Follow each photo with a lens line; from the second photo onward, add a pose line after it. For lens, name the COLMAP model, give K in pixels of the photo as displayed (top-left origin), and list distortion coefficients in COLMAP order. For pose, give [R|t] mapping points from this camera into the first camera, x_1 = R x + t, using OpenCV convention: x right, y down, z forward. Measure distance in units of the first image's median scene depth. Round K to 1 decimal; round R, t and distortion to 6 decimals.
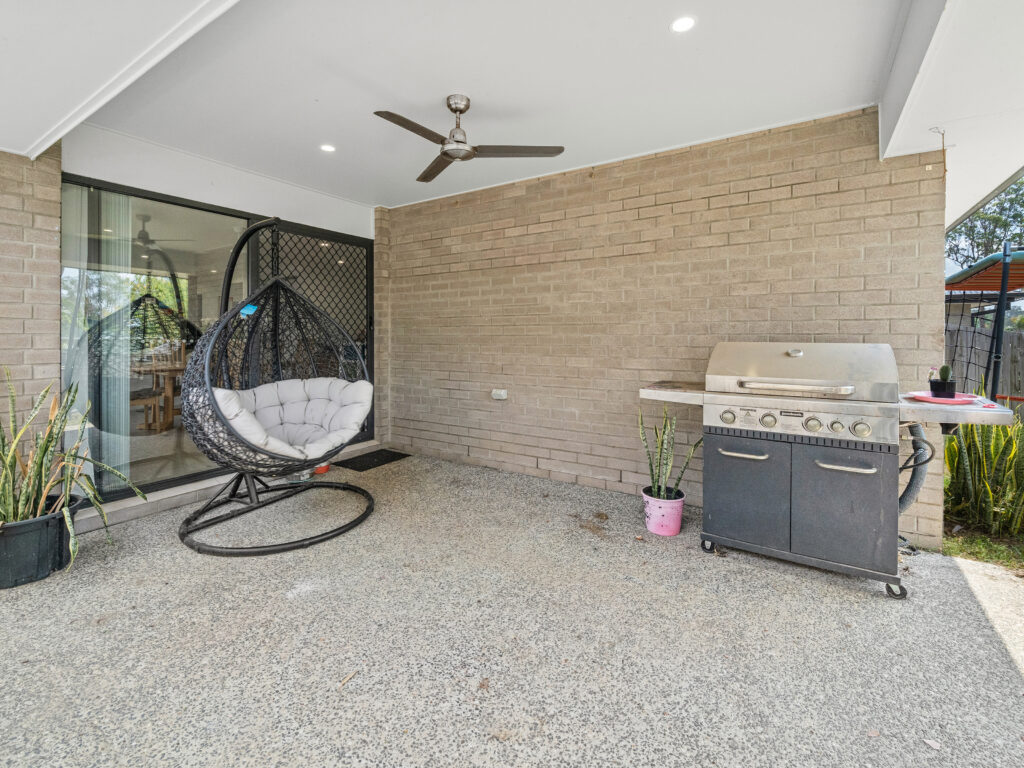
lens RADIAL K [[455.1, 0, 512.0], [0, 455.1, 384.0], [0, 0, 1]] dist [-0.001874, -0.000327]
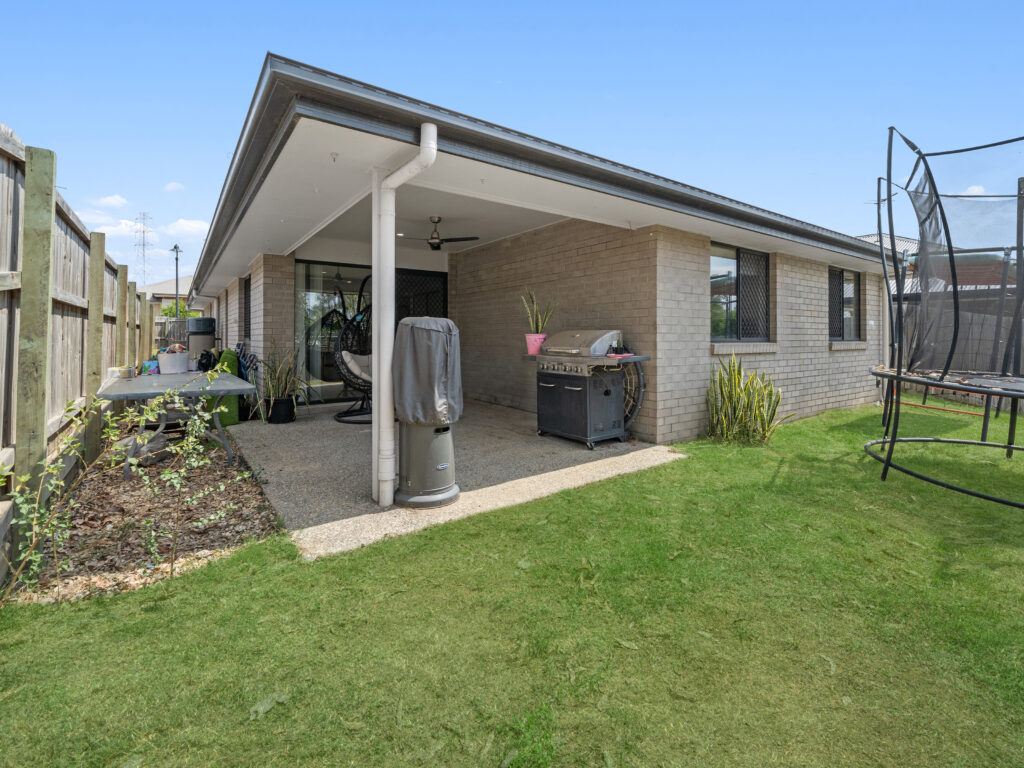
lens RADIAL K [[463.3, 0, 534.6], [0, 463.3, 407.9], [0, 0, 1]] dist [-0.003442, -0.000650]
pose [[0.940972, 0.050018, -0.334770, 0.828130], [-0.034524, 0.998046, 0.052078, 0.109418], [0.336720, -0.037446, 0.940860, -0.706157]]
